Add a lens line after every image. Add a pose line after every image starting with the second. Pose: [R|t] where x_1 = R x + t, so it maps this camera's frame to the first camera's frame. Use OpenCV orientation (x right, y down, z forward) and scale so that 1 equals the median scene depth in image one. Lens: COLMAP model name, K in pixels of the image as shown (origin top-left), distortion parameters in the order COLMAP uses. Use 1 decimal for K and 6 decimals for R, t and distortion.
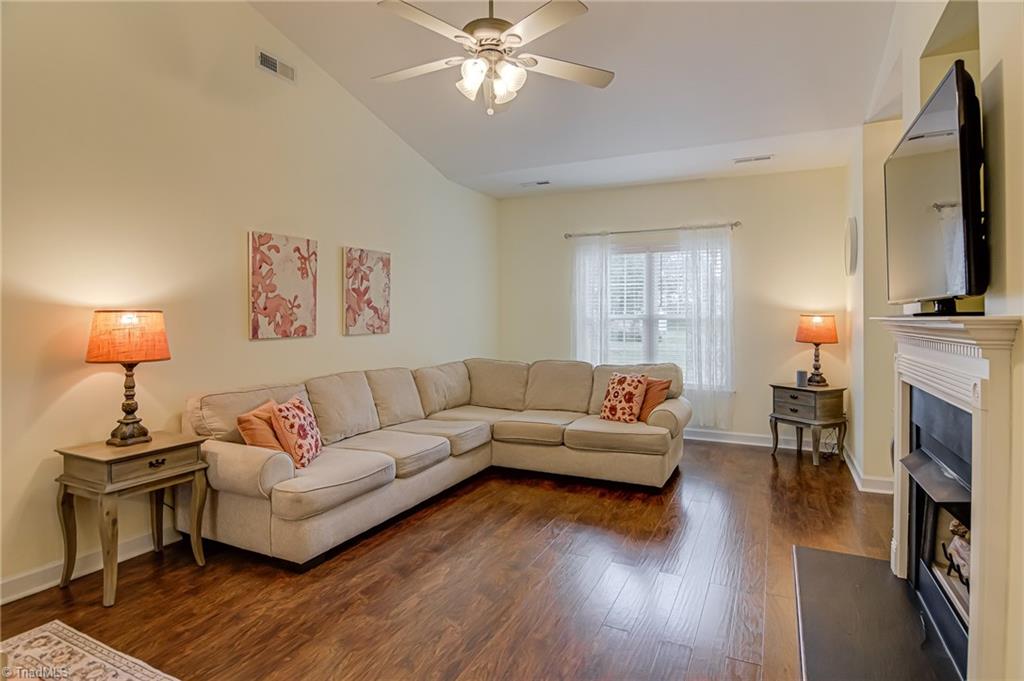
lens RADIAL K [[543.3, 0, 529.6], [0, 543.3, 318.1], [0, 0, 1]] dist [-0.002156, -0.002516]
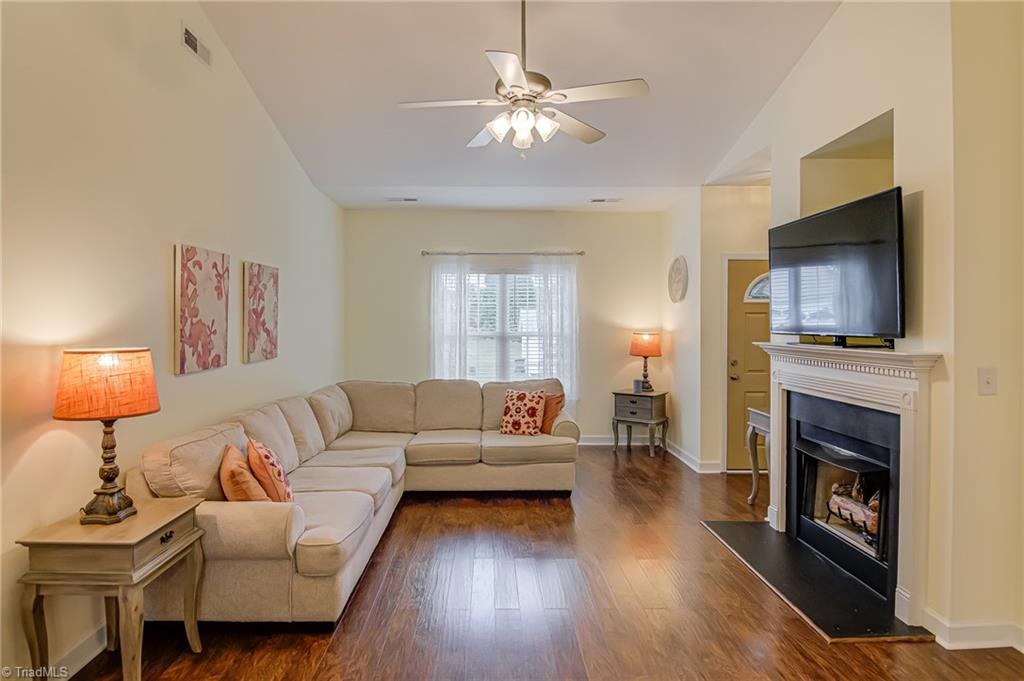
lens RADIAL K [[555.8, 0, 504.7], [0, 555.8, 325.0], [0, 0, 1]] dist [0.001494, -0.012599]
pose [[0.901088, -0.000451, 0.433637, -0.385150], [-0.000686, 0.999997, 0.002467, -0.034739], [-0.433637, -0.002521, 0.901084, 0.021009]]
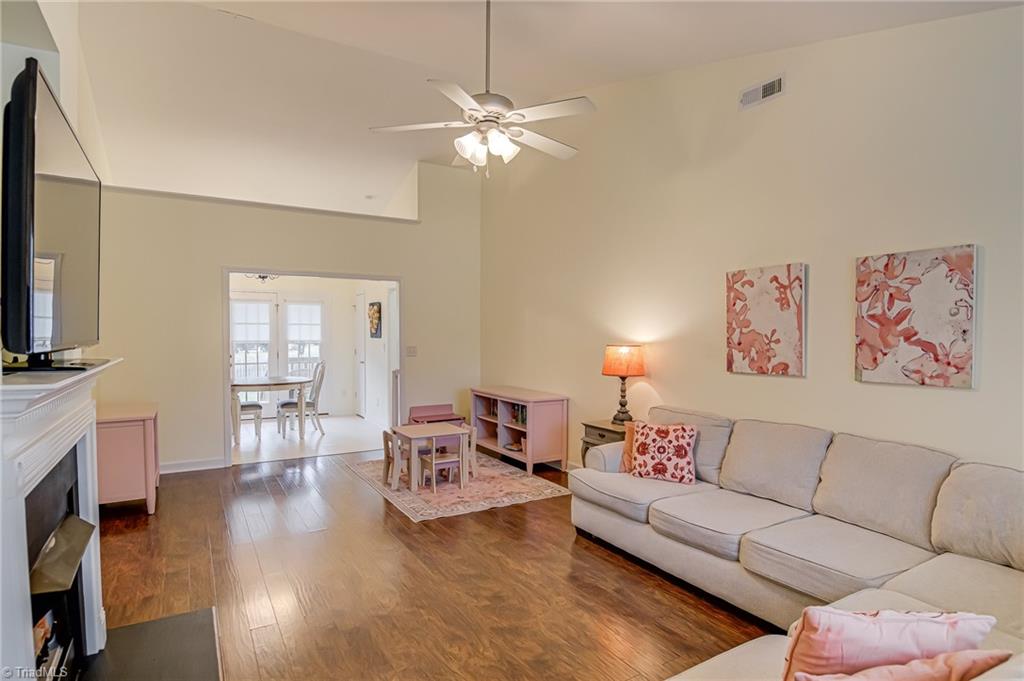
lens RADIAL K [[555.8, 0, 499.8], [0, 555.8, 354.5], [0, 0, 1]] dist [0.001494, -0.012599]
pose [[-0.588762, 0.030499, -0.807731, 0.581795], [-0.002856, 0.999203, 0.039810, -0.034549], [0.808301, 0.025746, -0.588206, 1.145594]]
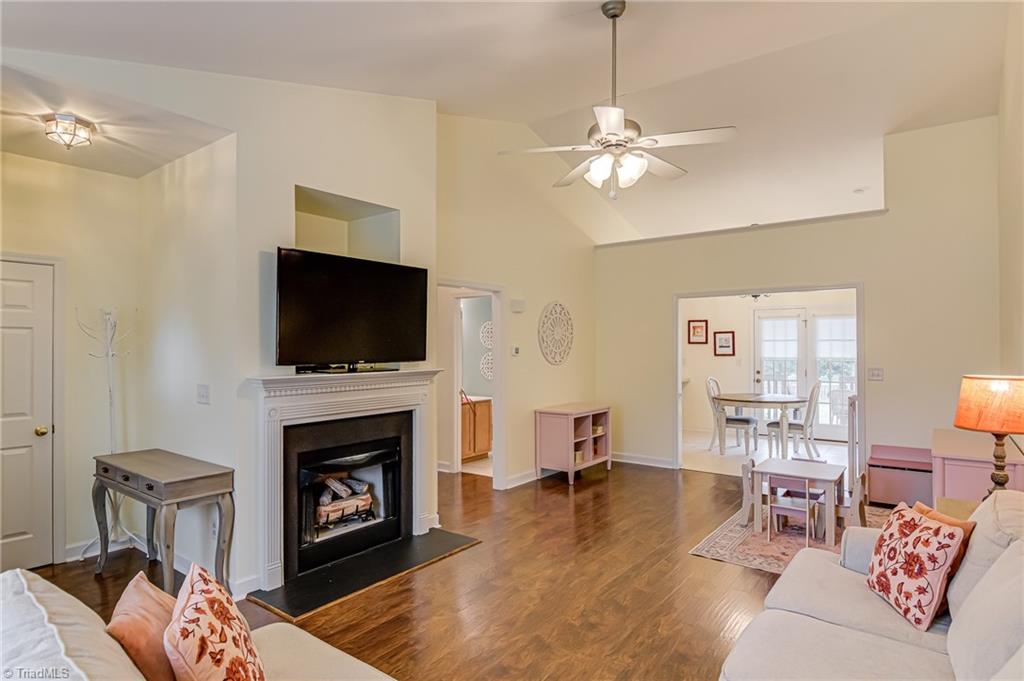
lens RADIAL K [[555.8, 0, 506.3], [0, 555.8, 346.4], [0, 0, 1]] dist [0.001494, -0.012599]
pose [[-0.971786, 0.001743, 0.235857, -0.082843], [0.002181, 0.999996, 0.001598, -0.048349], [-0.235853, 0.002067, -0.971786, 1.452804]]
